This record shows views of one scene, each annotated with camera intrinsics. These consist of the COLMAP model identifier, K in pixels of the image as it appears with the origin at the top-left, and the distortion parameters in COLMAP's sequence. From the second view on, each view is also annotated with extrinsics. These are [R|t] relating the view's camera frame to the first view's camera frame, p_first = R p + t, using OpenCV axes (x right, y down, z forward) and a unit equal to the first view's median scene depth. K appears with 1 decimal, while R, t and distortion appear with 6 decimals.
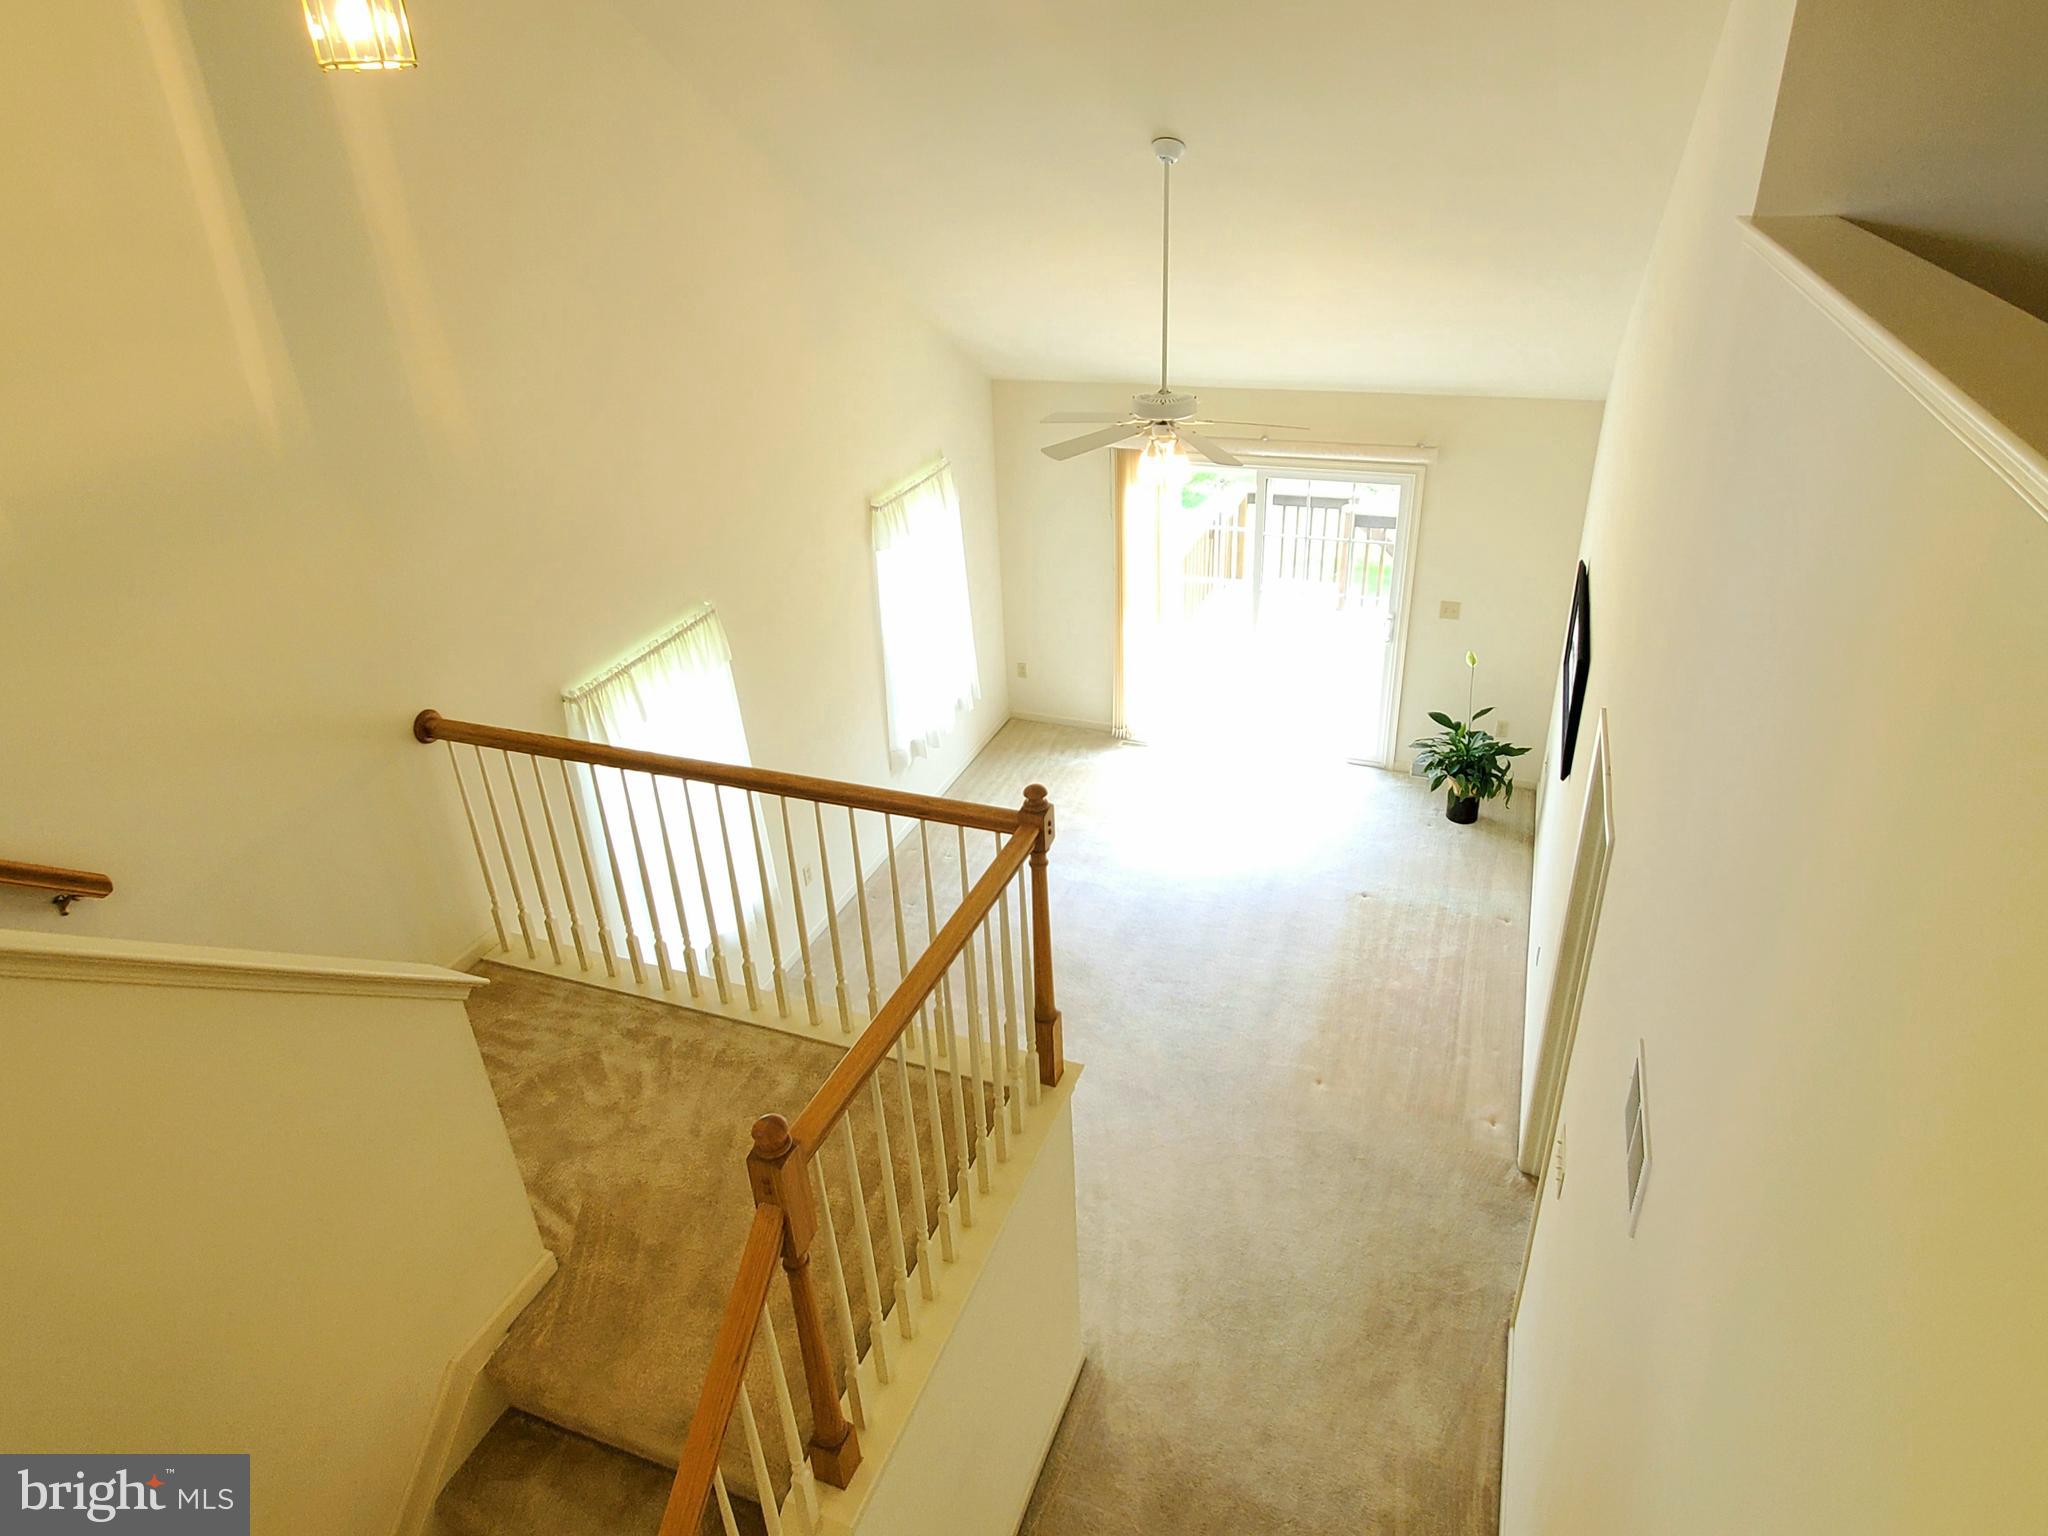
lens RADIAL K [[1254.8, 0, 1021.2], [0, 1254.8, 739.3], [0, 0, 1]] dist [-0.000898, 0.000325]
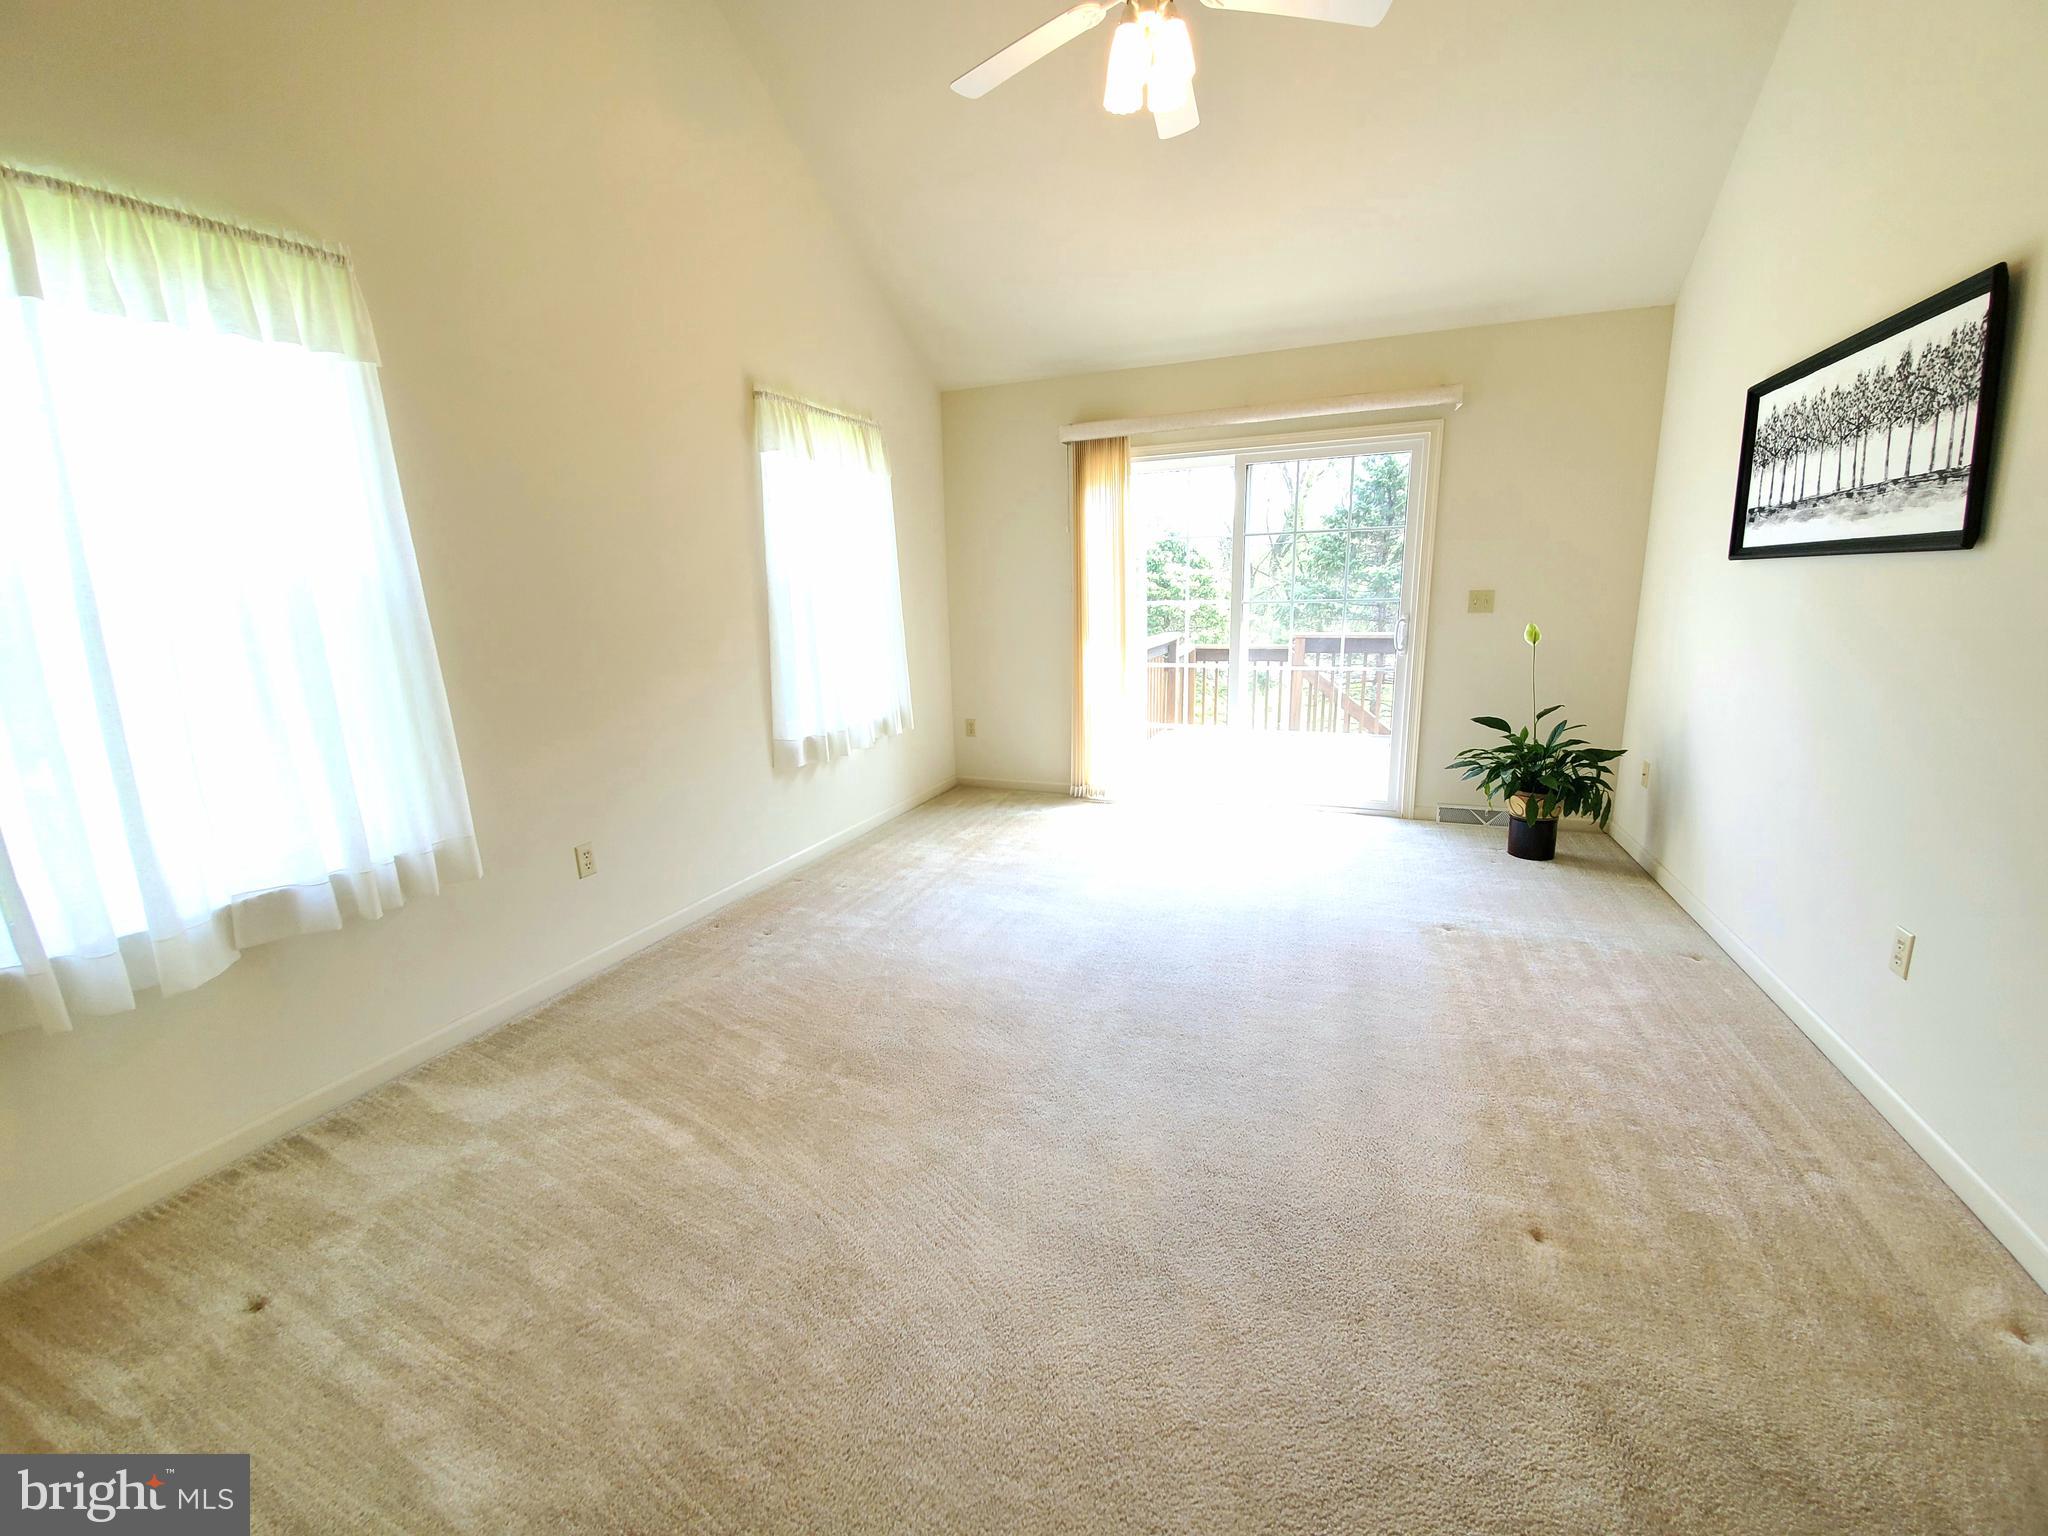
lens RADIAL K [[823.8, 0, 1021.8], [0, 823.8, 753.0], [0, 0, 1]] dist [0.016104, -0.018410]
pose [[0.999797, 0.019968, 0.002770, 0.045580], [-0.018456, 0.961894, -0.272800, 0.155254], [-0.008112, 0.272693, 0.962067, 0.546875]]
